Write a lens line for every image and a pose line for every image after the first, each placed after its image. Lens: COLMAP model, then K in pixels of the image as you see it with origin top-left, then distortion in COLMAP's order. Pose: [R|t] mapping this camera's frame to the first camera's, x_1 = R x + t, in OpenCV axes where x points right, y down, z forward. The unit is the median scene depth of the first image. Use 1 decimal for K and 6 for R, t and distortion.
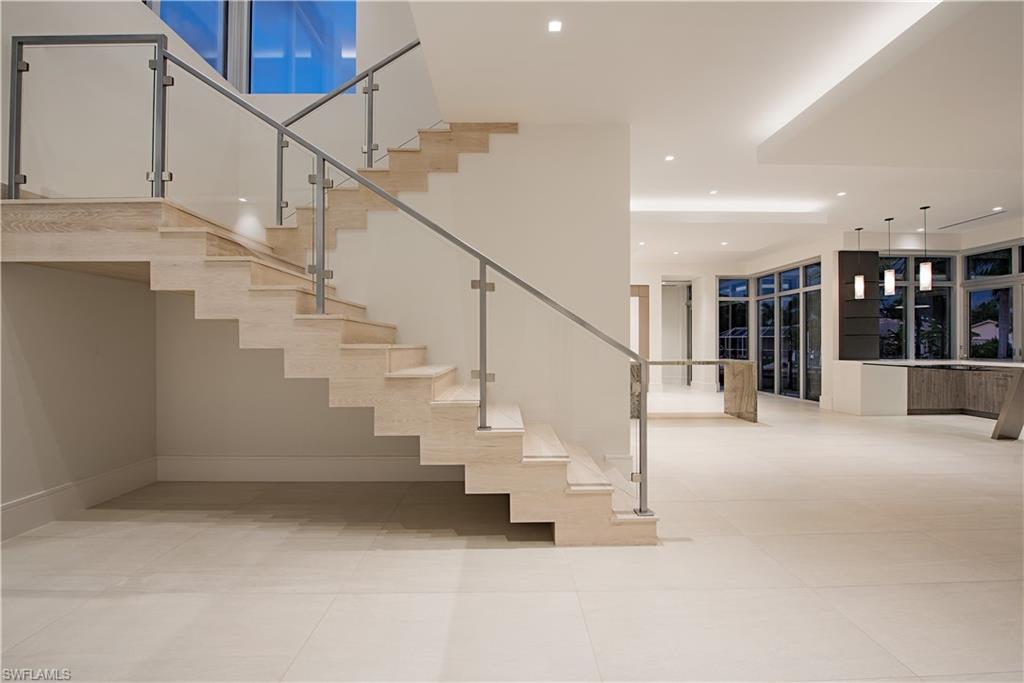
lens RADIAL K [[421.1, 0, 512.0], [0, 421.1, 341.5], [0, 0, 1]] dist [-0.013657, -0.000292]
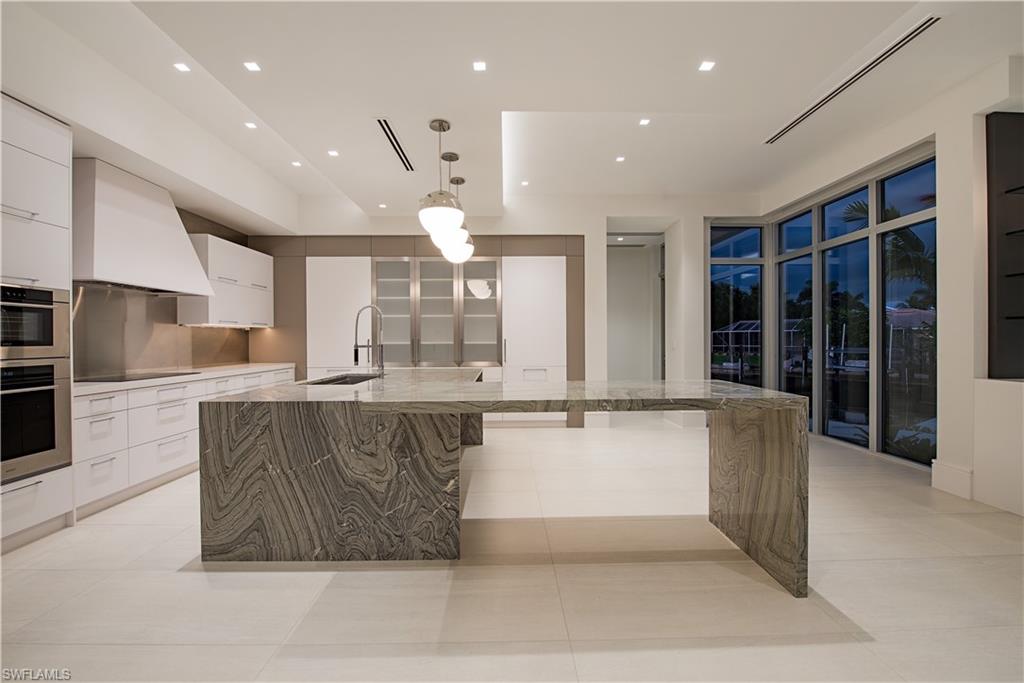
lens RADIAL K [[439.0, 0, 515.7], [0, 439.0, 342.2], [0, 0, 1]] dist [-0.011553, -0.000106]
pose [[0.999899, -0.004965, 0.013312, 0.264387], [0.004834, 0.999940, 0.009862, 0.001795], [-0.013360, -0.009796, 0.999863, 0.492213]]
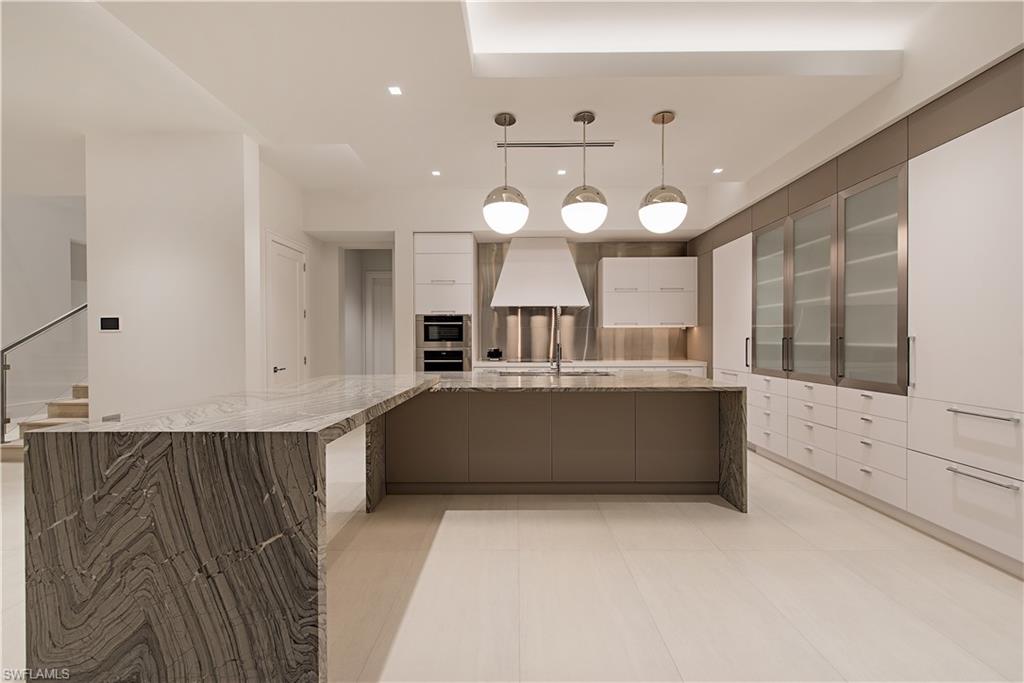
lens RADIAL K [[421.1, 0, 512.0], [0, 421.1, 341.5], [0, 0, 1]] dist [-0.013657, -0.000292]
pose [[-0.017704, 0.004404, -0.999834, 0.561152], [0.005791, 0.999974, 0.004302, 0.003518], [0.999826, -0.005714, -0.017729, 0.886410]]
